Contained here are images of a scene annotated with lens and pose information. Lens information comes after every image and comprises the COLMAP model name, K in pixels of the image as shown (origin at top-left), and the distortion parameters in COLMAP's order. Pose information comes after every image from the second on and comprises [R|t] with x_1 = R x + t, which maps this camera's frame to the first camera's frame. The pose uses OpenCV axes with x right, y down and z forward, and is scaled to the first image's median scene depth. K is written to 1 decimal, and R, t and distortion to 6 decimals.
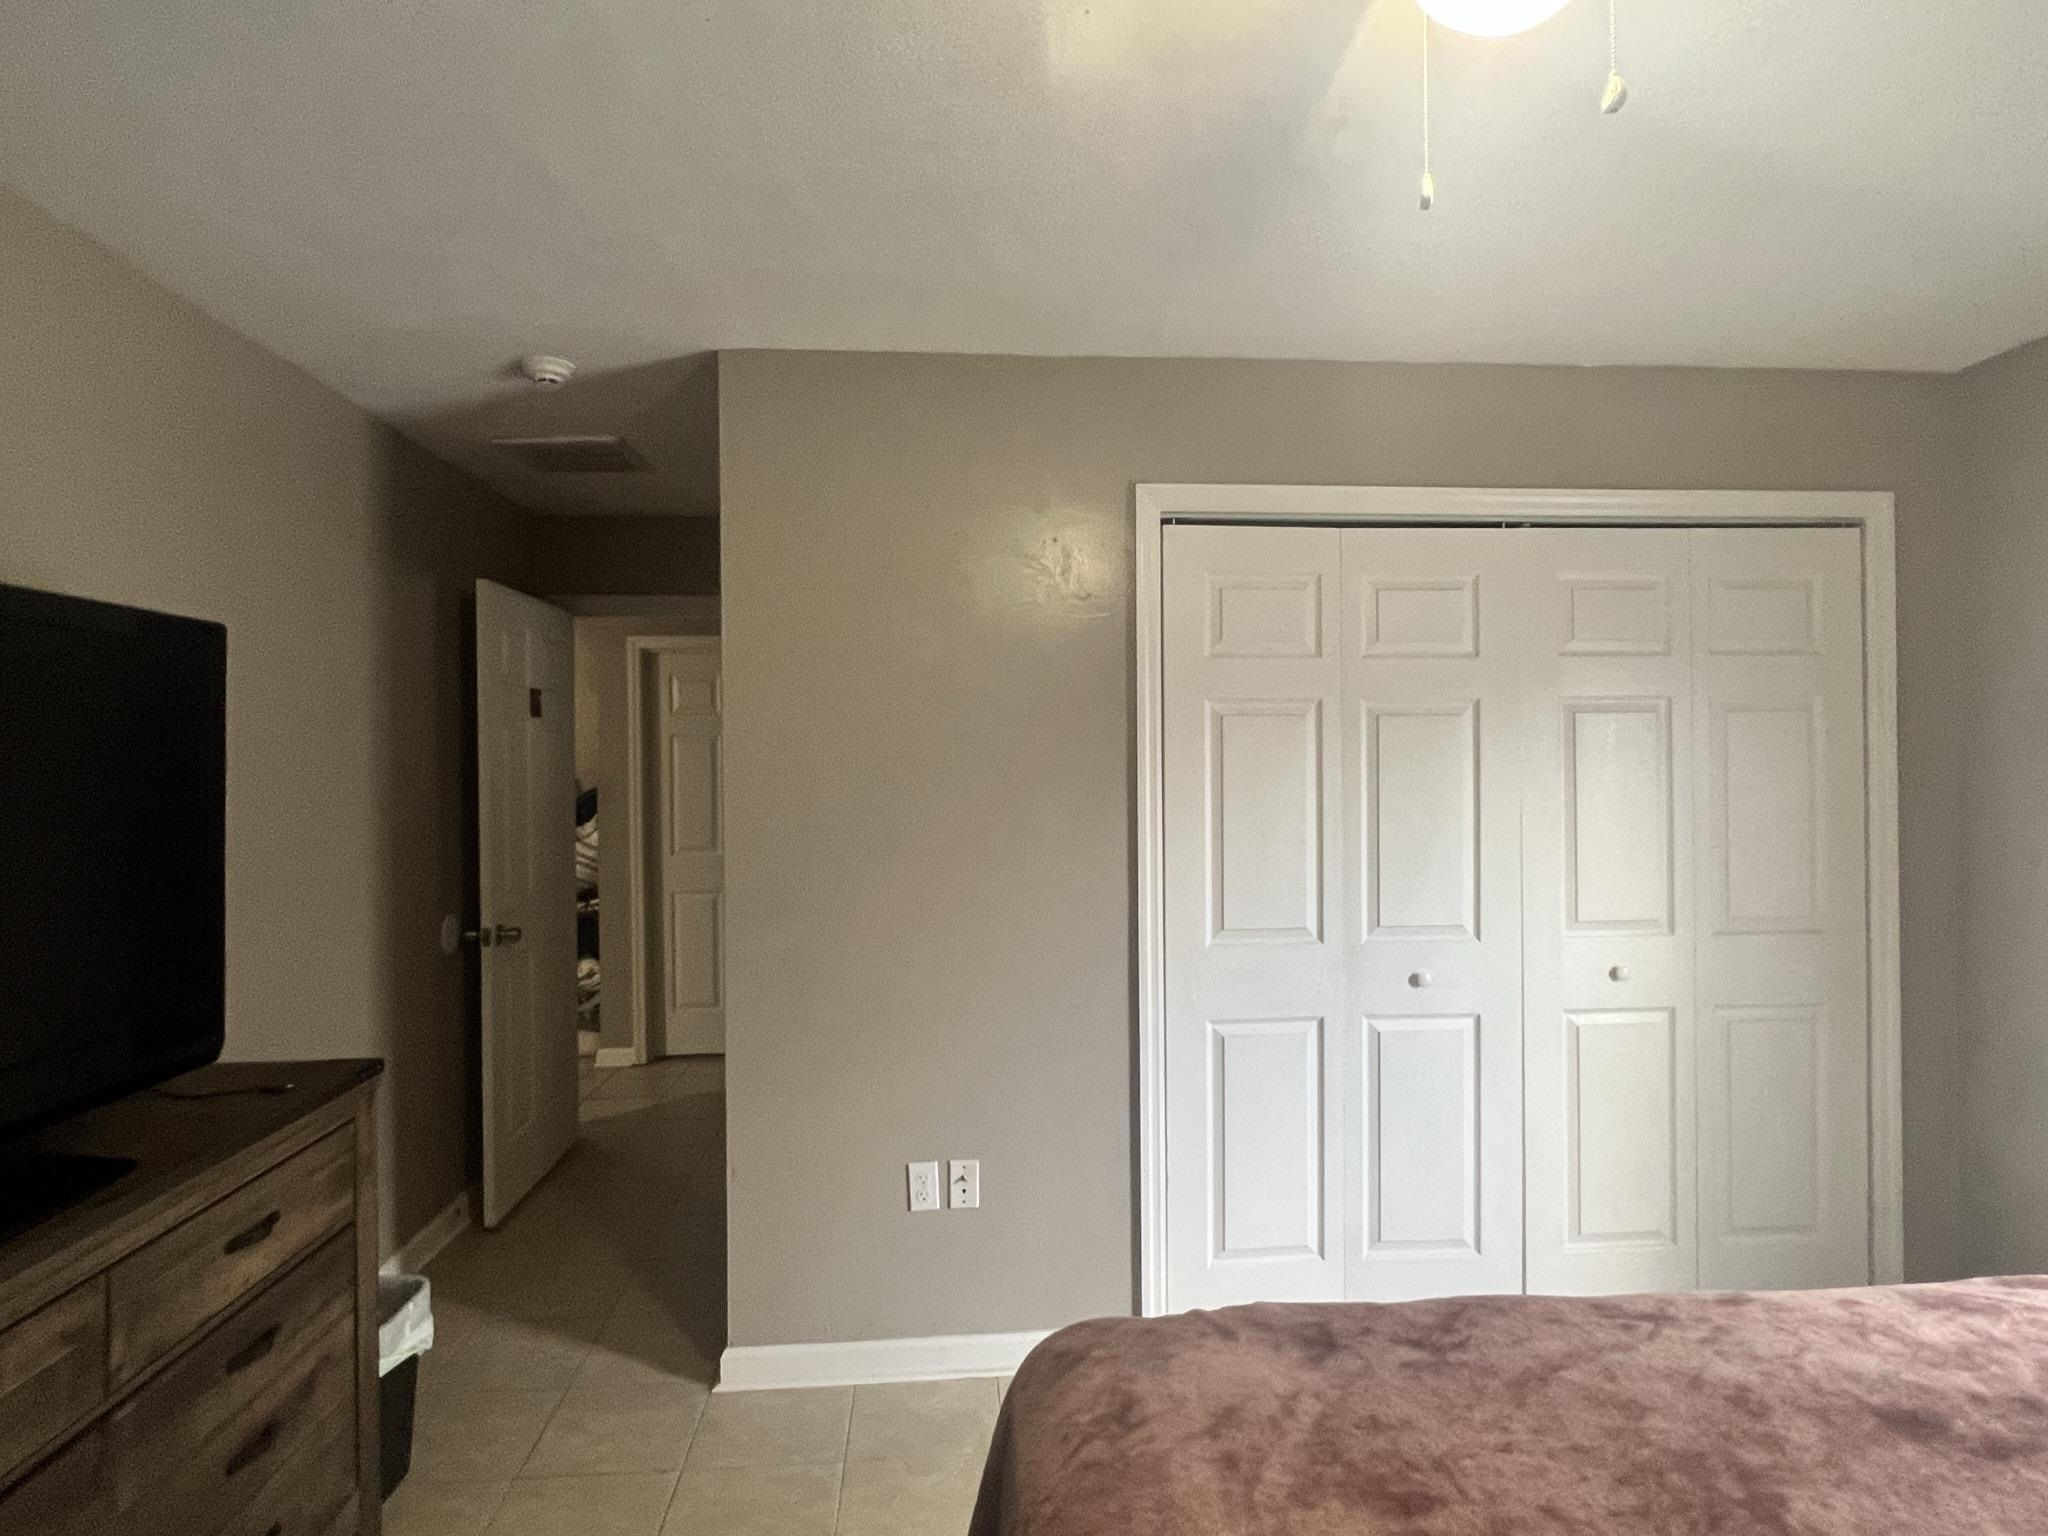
lens RADIAL K [[1095.9, 0, 1020.6], [0, 1095.9, 761.4], [0, 0, 1]] dist [-0.002682, -0.000334]
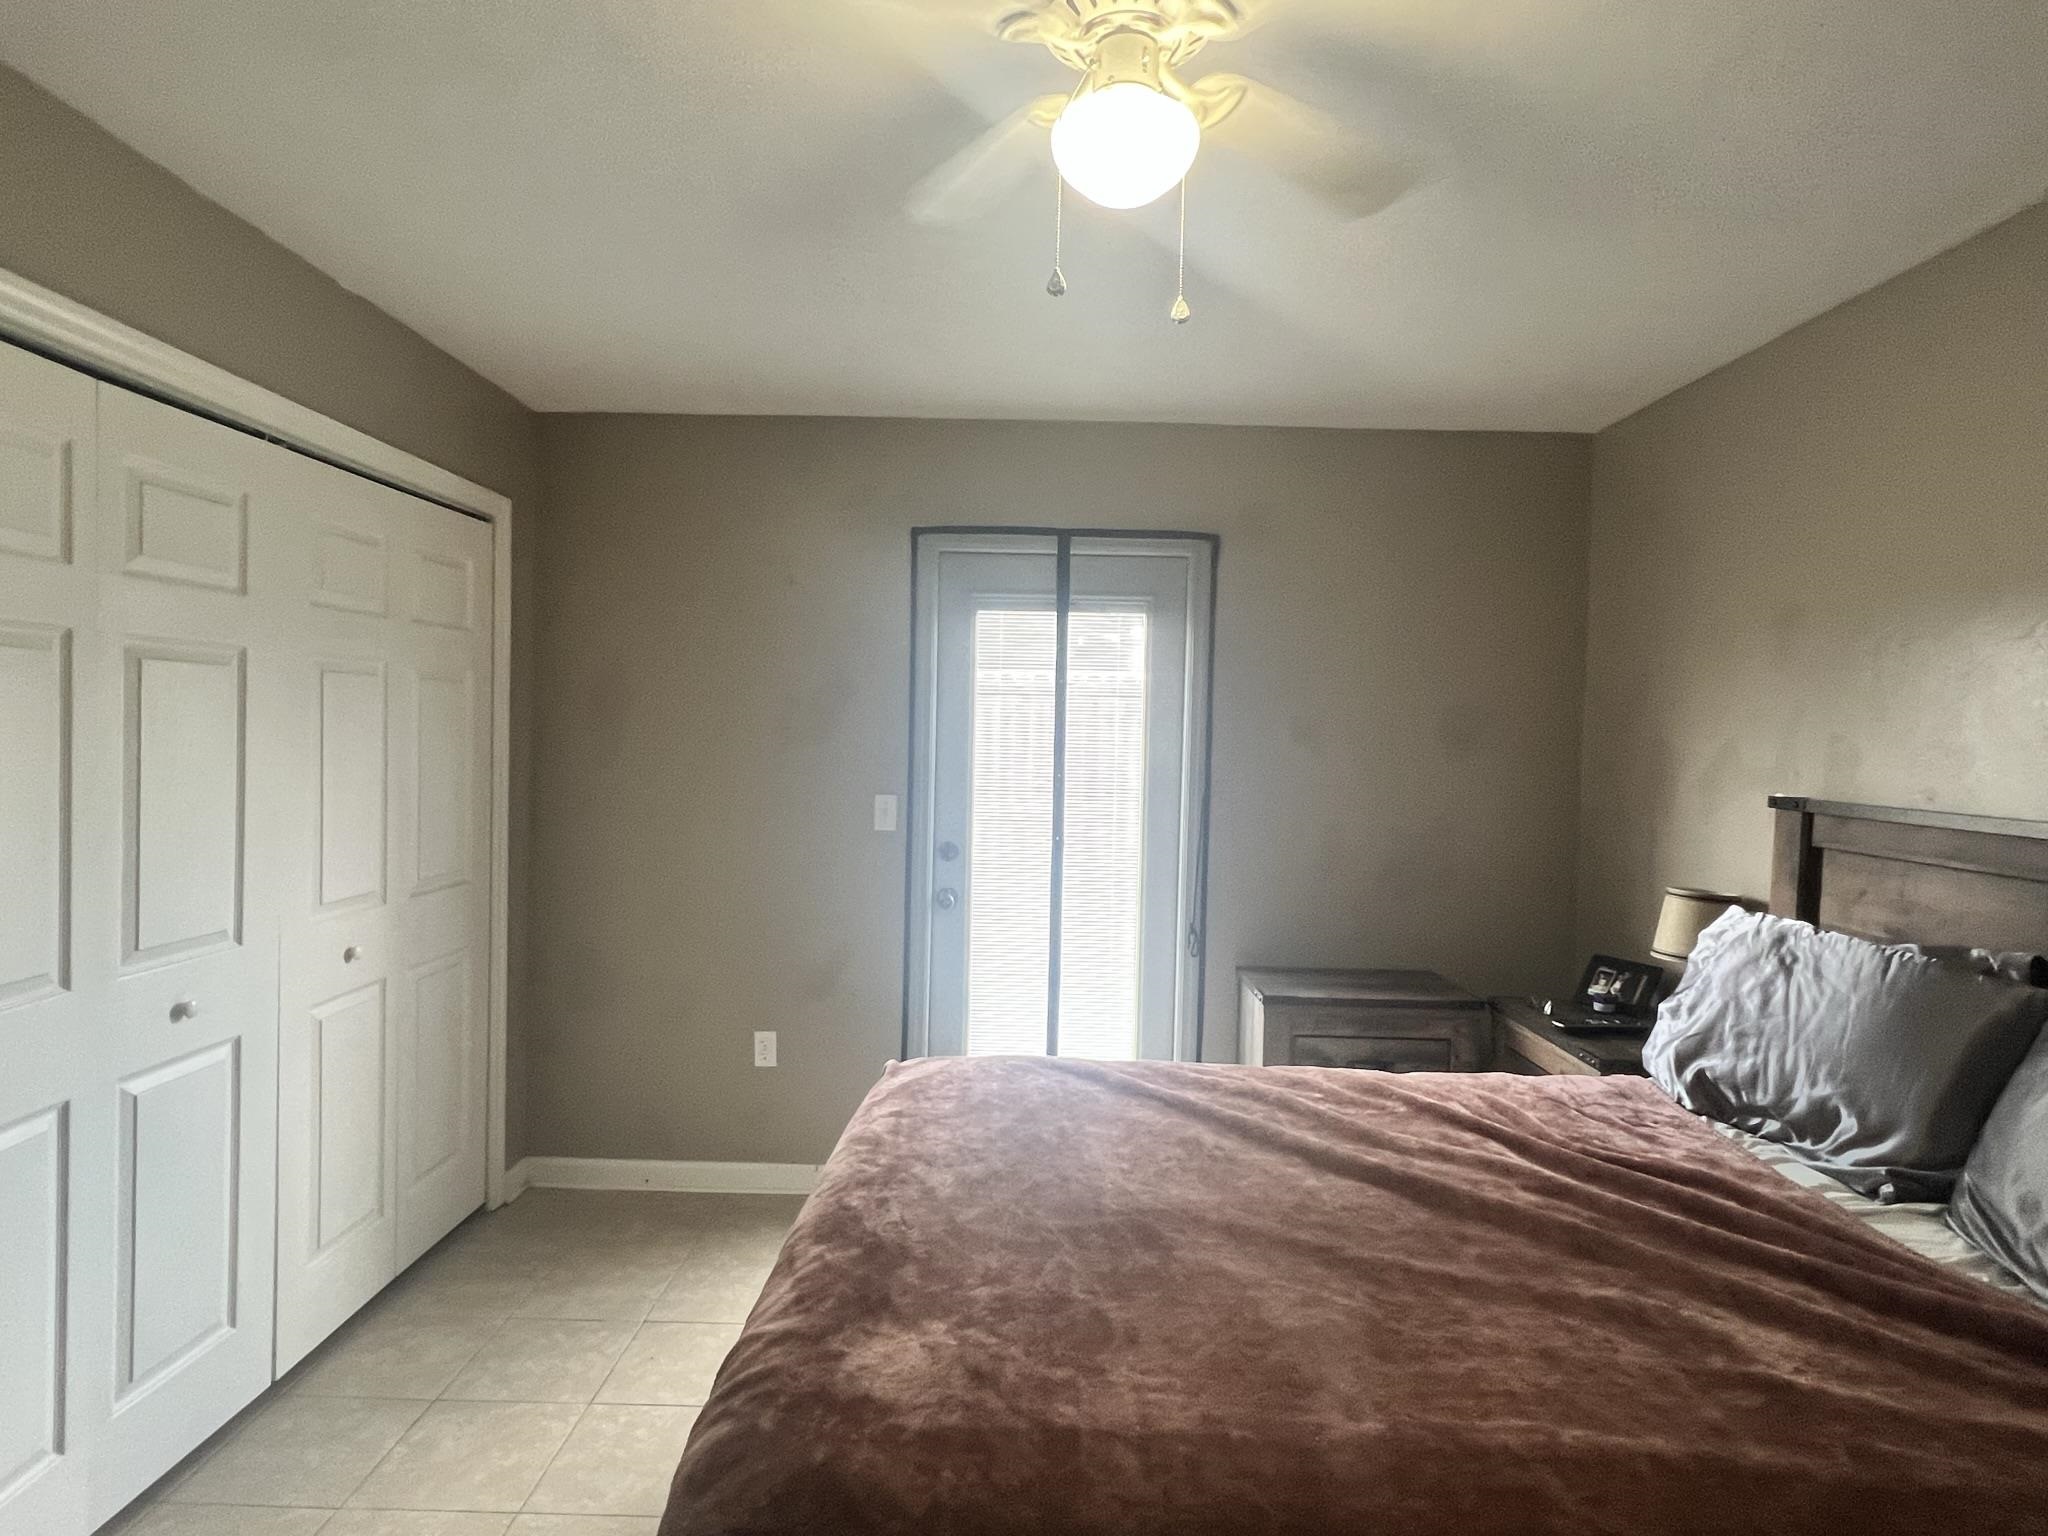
lens RADIAL K [[1095.9, 0, 1020.6], [0, 1095.9, 761.4], [0, 0, 1]] dist [-0.002682, -0.000334]
pose [[0.089319, -0.015815, 0.995878, -0.333134], [-0.027757, 0.999446, 0.018361, -0.003278], [-0.995616, -0.029282, 0.088830, 0.353916]]
